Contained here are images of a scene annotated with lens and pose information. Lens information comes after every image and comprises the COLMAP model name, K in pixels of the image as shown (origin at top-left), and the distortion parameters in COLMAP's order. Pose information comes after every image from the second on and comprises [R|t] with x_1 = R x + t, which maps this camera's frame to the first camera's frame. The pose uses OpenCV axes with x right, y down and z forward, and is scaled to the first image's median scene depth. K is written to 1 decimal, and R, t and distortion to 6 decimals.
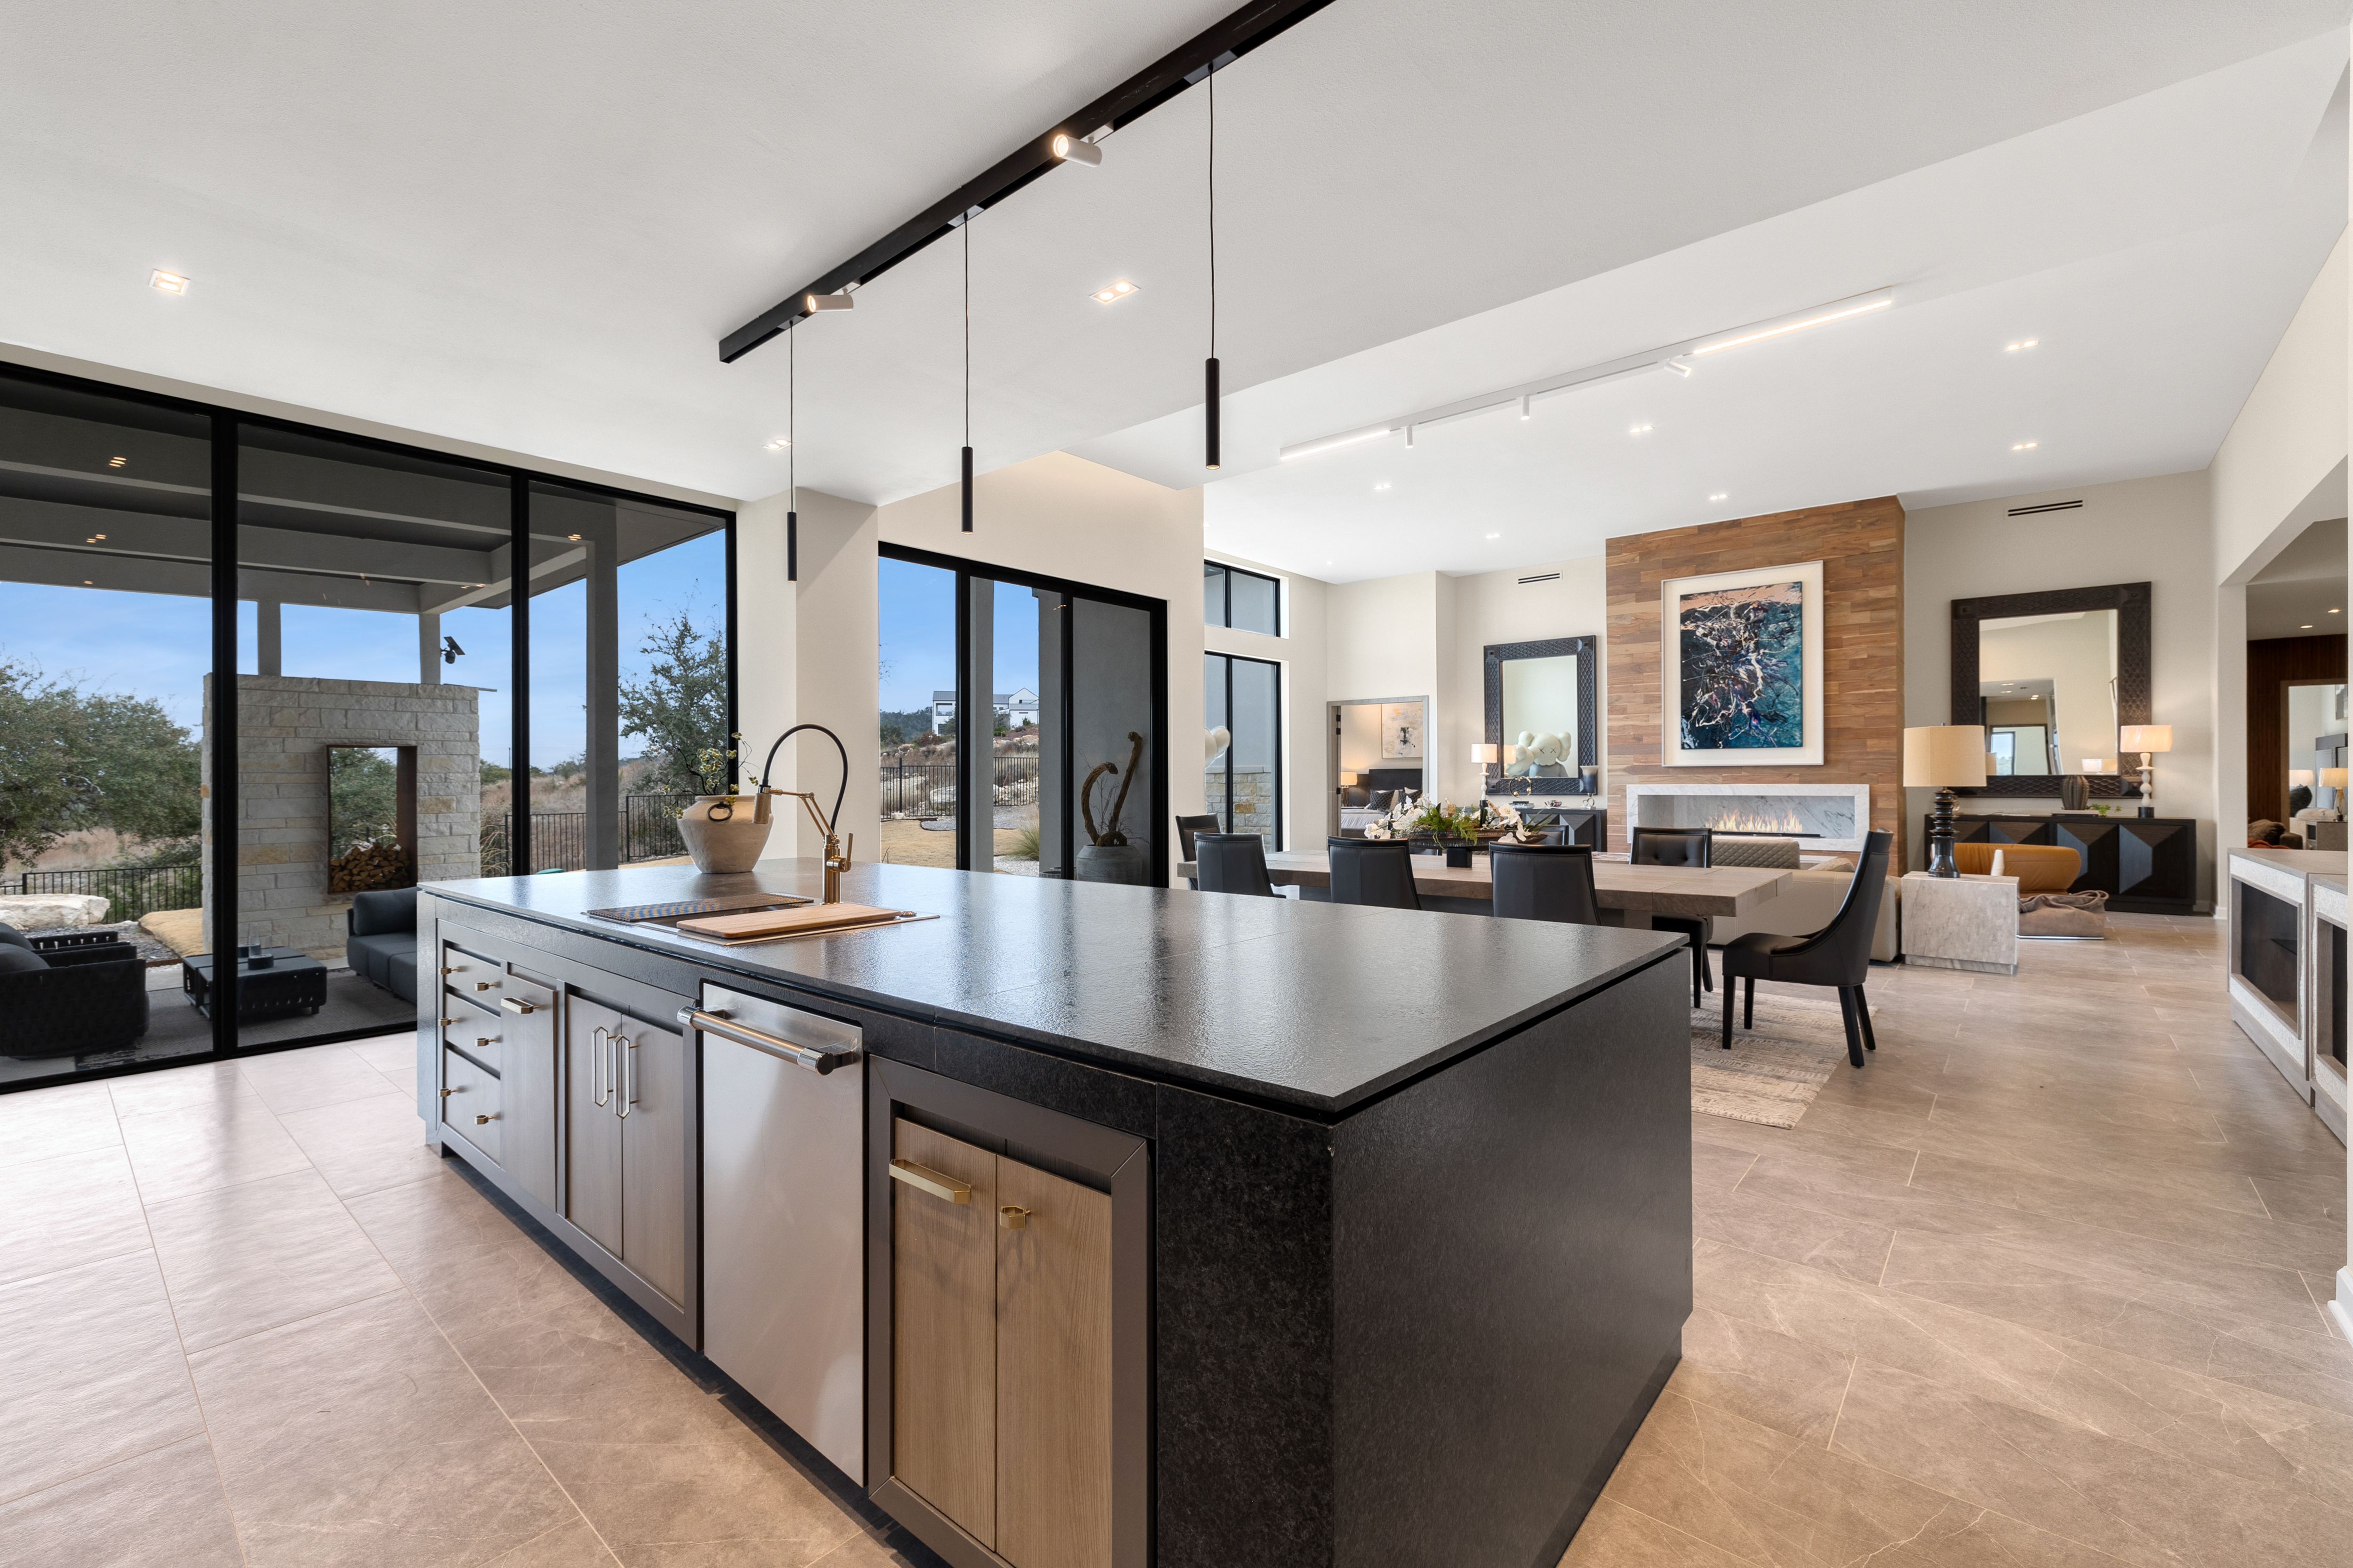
lens RADIAL K [[998.5, 0, 1161.8], [0, 998.5, 780.3], [0, 0, 1]] dist [-0.001773, 0.001248]
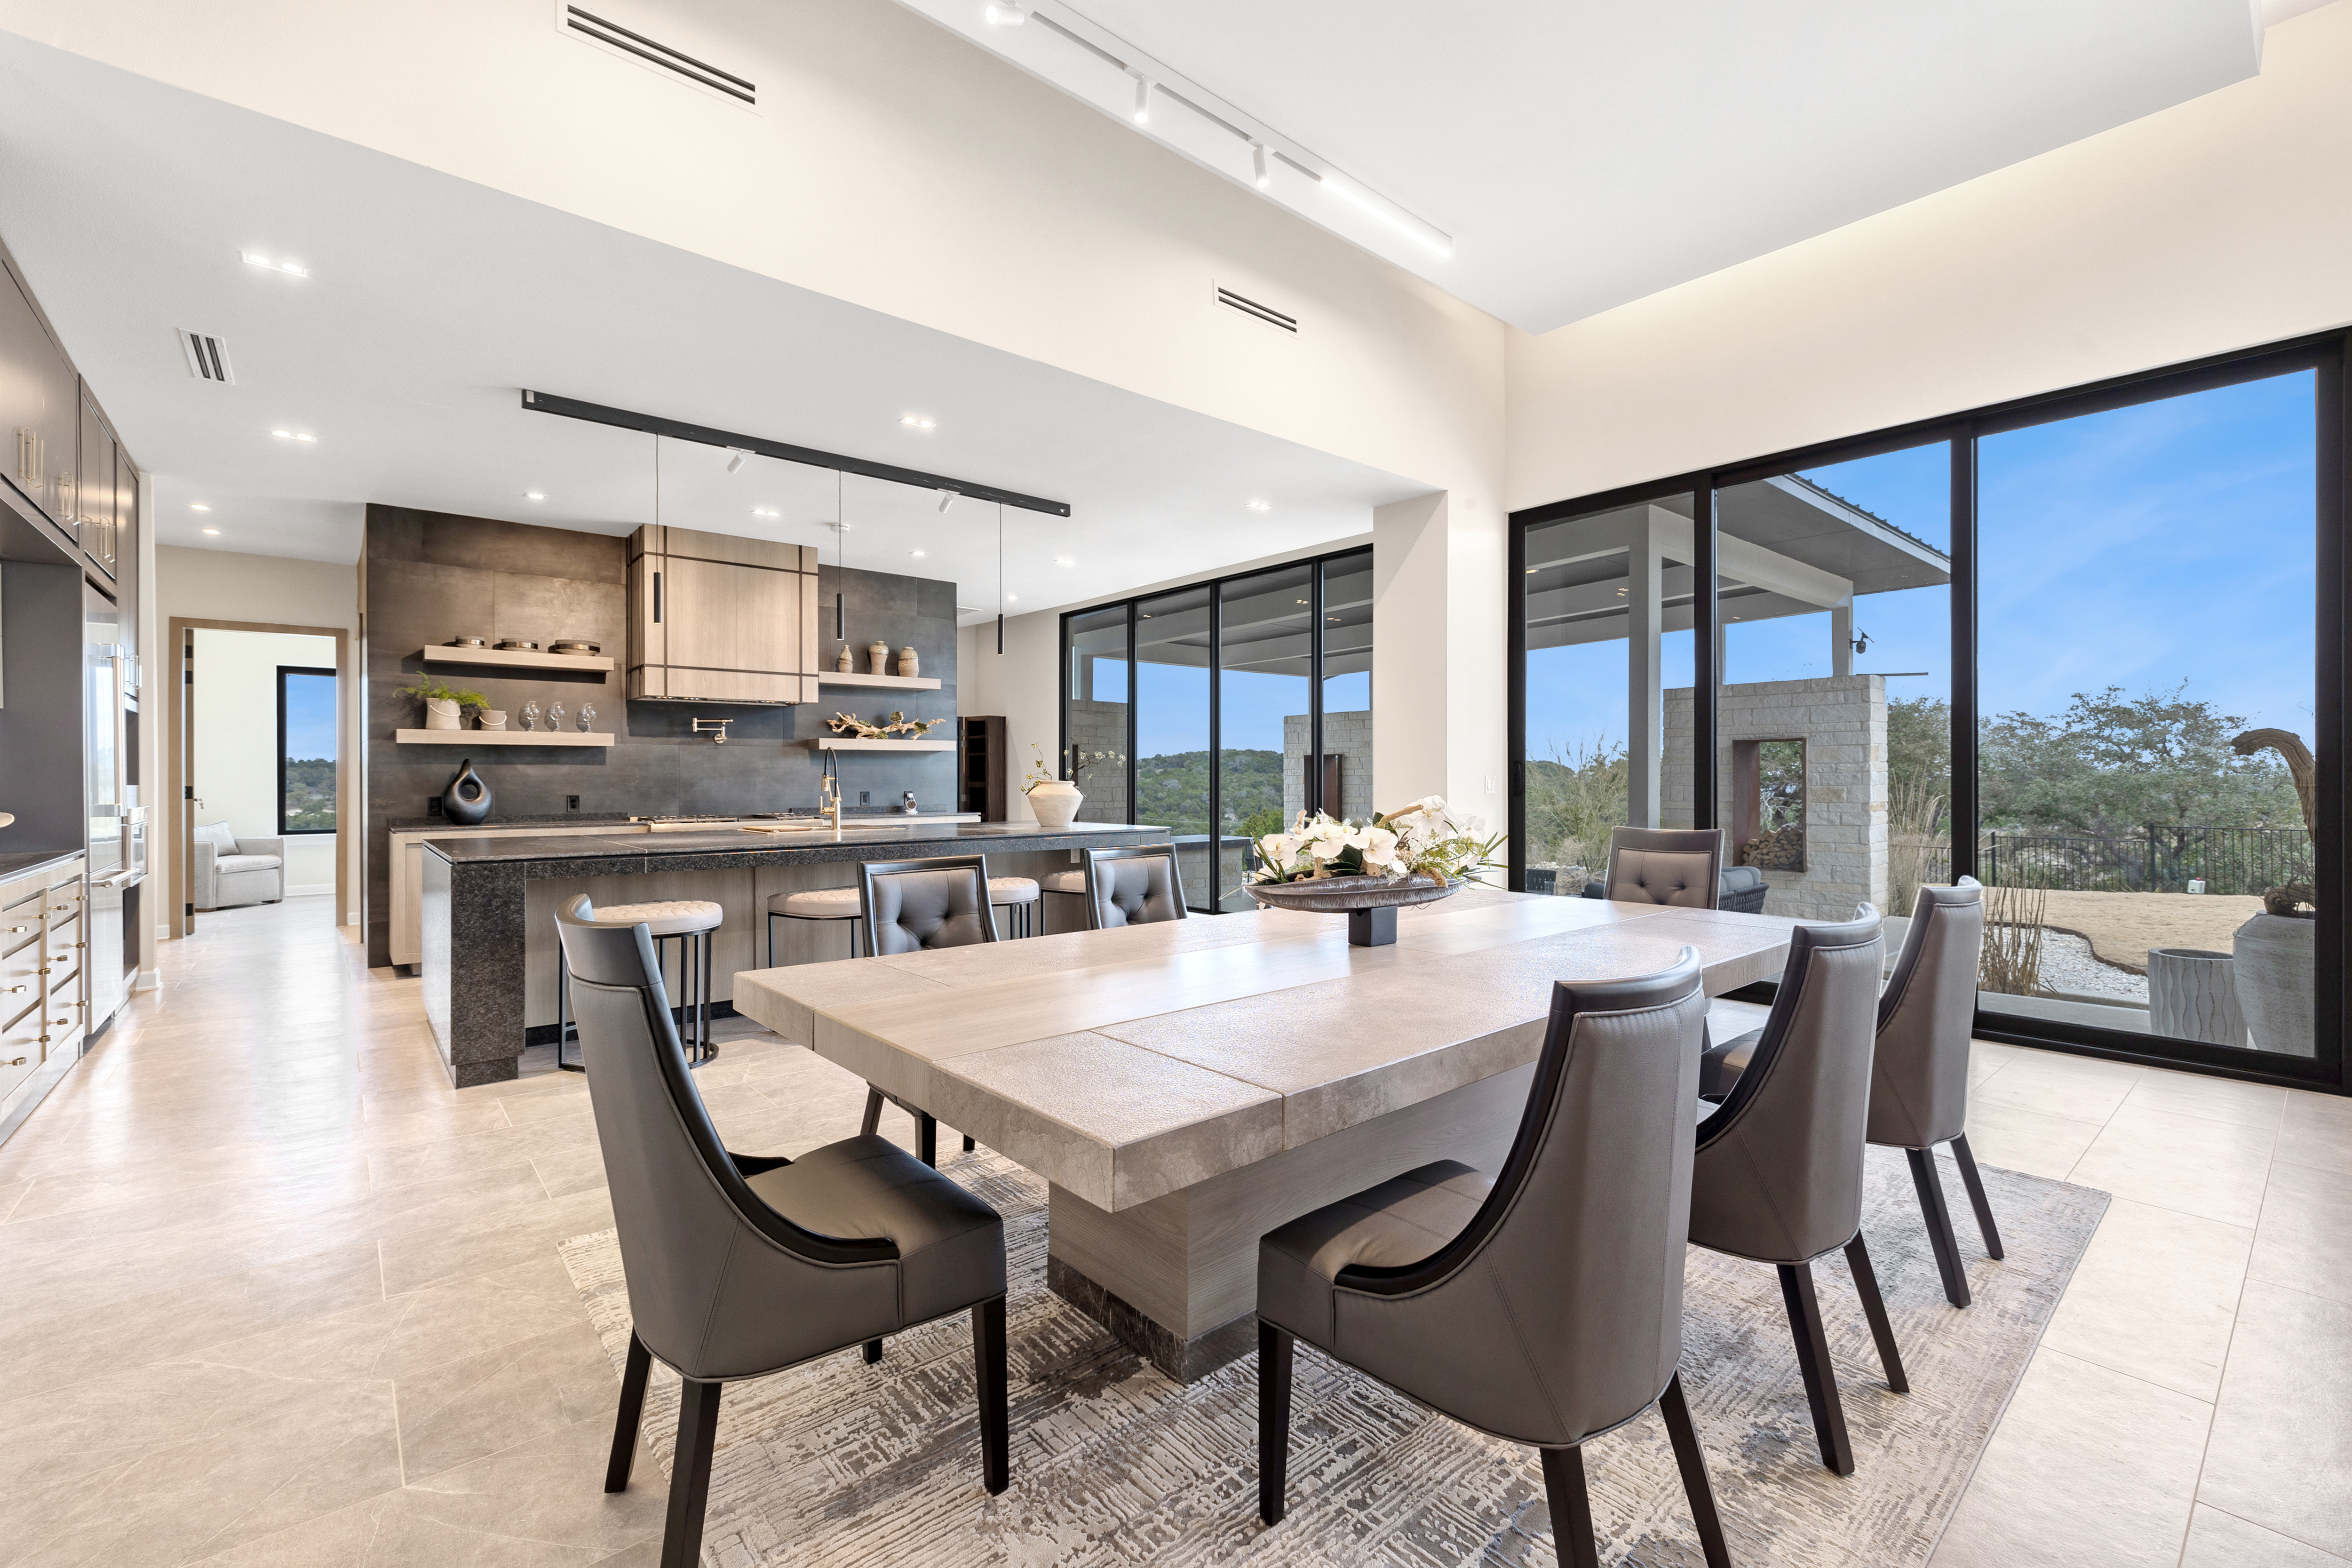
lens RADIAL K [[998.2, 0, 1156.1], [0, 998.2, 774.7], [0, 0, 1]] dist [-0.001773, 0.001248]
pose [[-0.160502, 0.003333, -0.987030, 0.412474], [0.001483, 0.999994, 0.003136, 0.000372], [0.987034, -0.000961, -0.160506, 0.498962]]
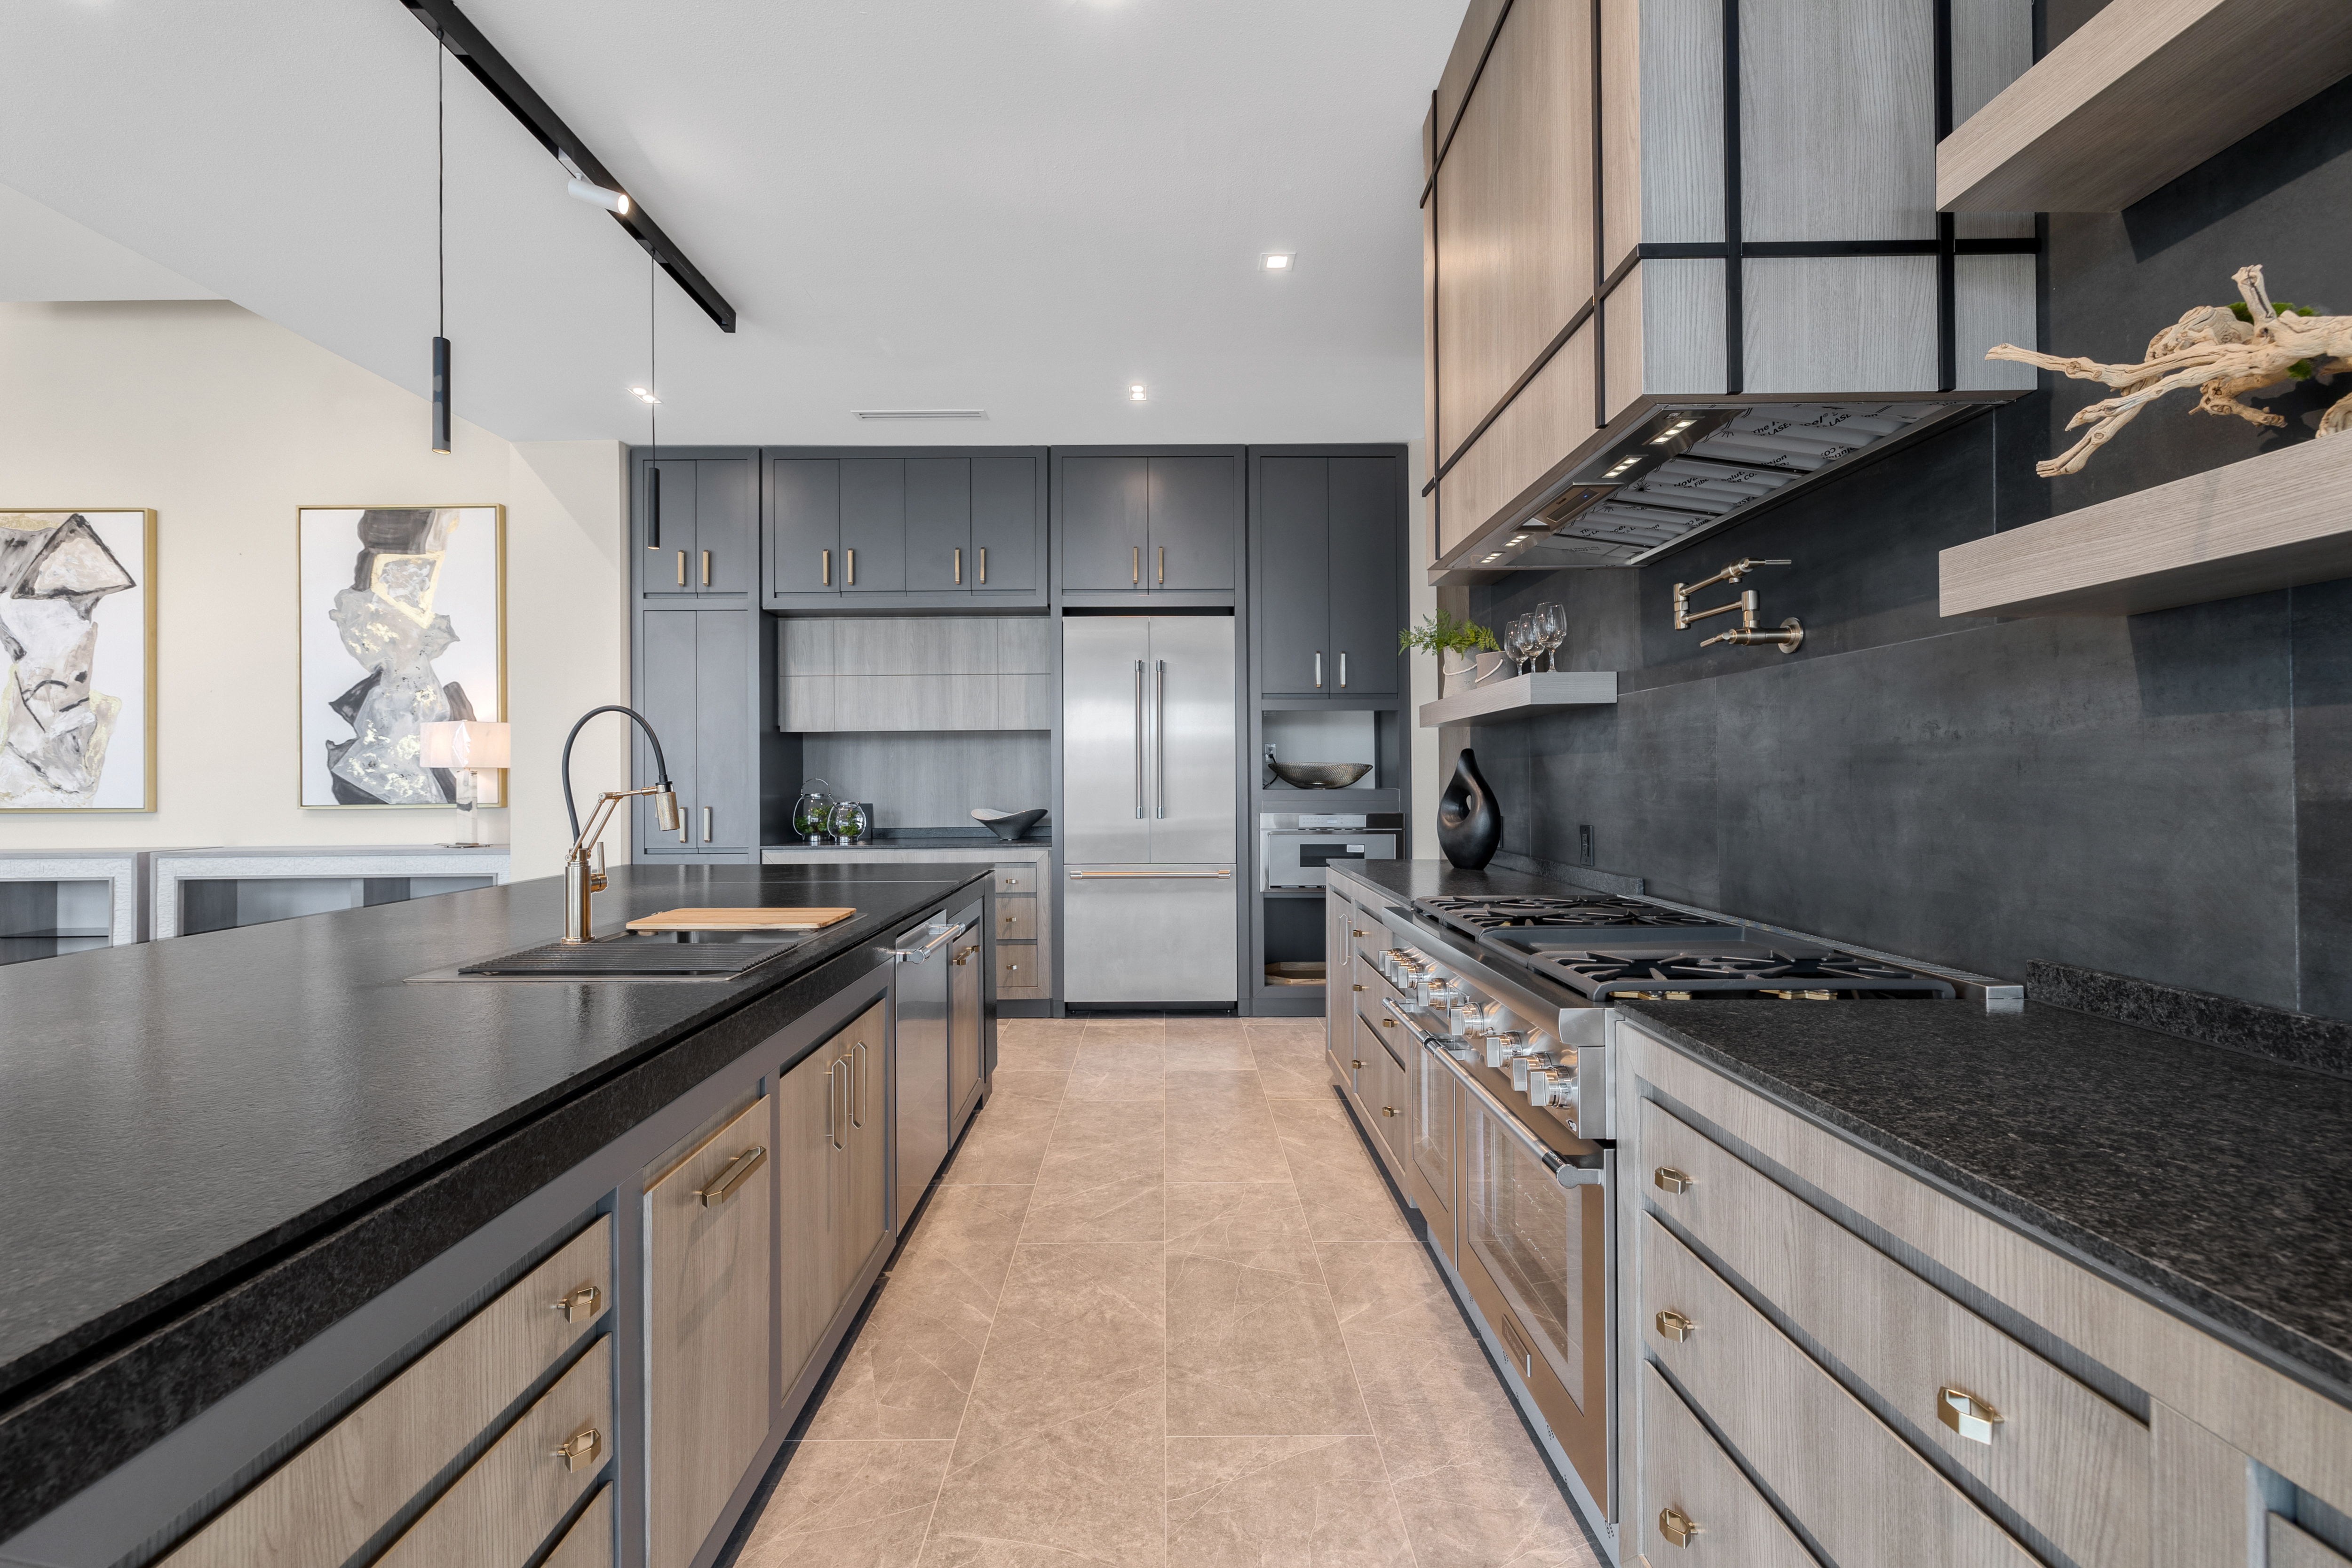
lens RADIAL K [[998.2, 0, 1165.9], [0, 998.2, 769.9], [0, 0, 1]] dist [-0.001773, 0.001248]
pose [[-0.657739, 0.015153, 0.753093, -0.297504], [0.008814, 0.999884, -0.012421, 0.002314], [-0.753194, -0.001532, -0.657797, 0.287032]]
